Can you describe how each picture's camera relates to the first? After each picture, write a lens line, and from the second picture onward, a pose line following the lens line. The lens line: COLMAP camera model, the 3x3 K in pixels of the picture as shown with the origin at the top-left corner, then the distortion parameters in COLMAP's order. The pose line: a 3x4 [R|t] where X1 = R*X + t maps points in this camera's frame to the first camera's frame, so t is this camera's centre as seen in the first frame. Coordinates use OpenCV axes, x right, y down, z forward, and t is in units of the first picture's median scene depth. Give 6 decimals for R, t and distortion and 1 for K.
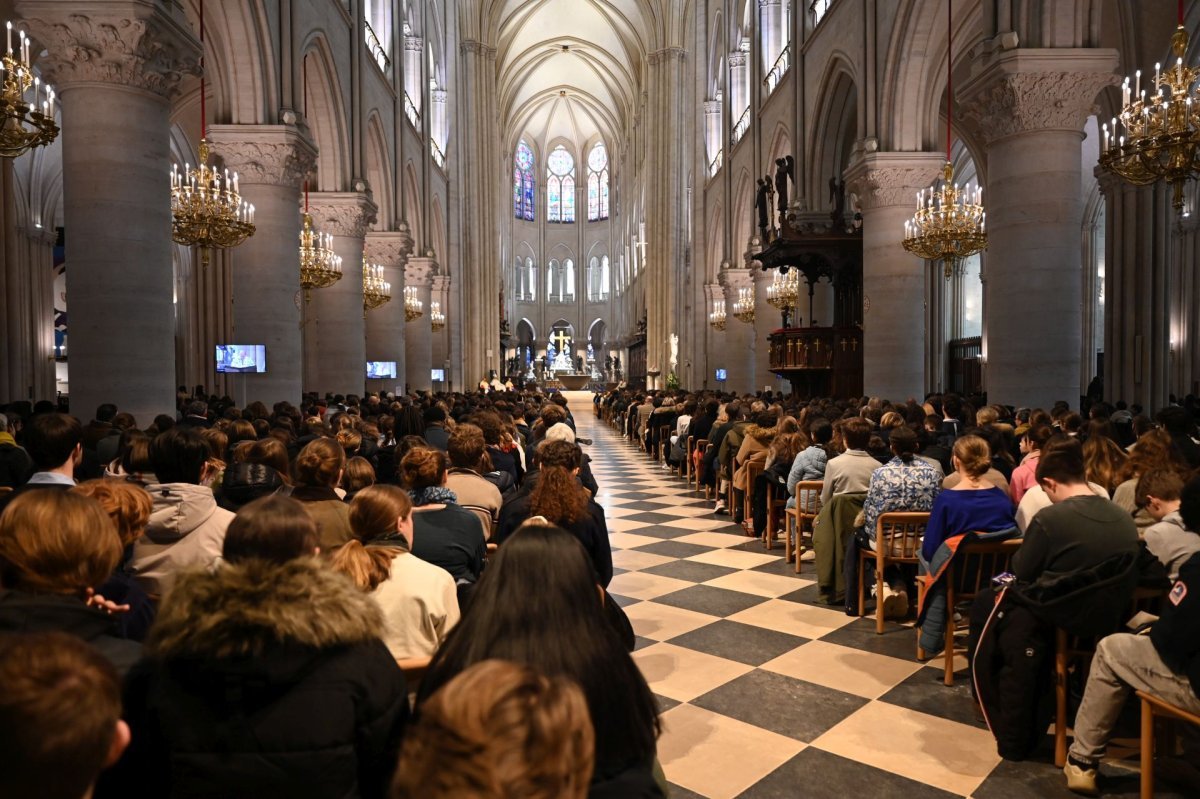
lens RADIAL K [[809.1, 0, 600.0], [0, 809.1, 399.5], [0, 0, 1]] dist [0.003877, 0.001861]
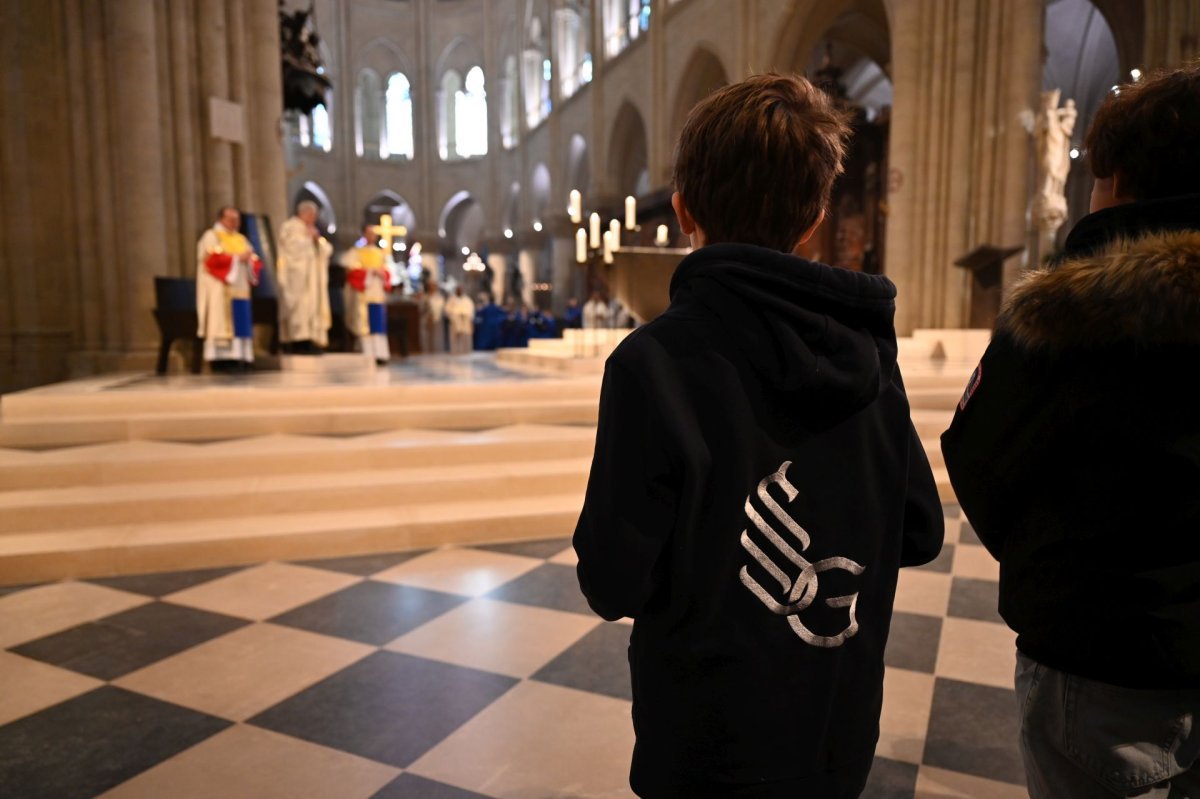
lens RADIAL K [[809.1, 0, 600.0], [0, 809.1, 399.5], [0, 0, 1]] dist [0.003877, 0.001861]
pose [[0.959944, -0.022990, 0.279248, -0.106781], [0.003802, 0.997605, 0.069059, -0.006867], [-0.280167, -0.065231, 0.957732, 0.787172]]
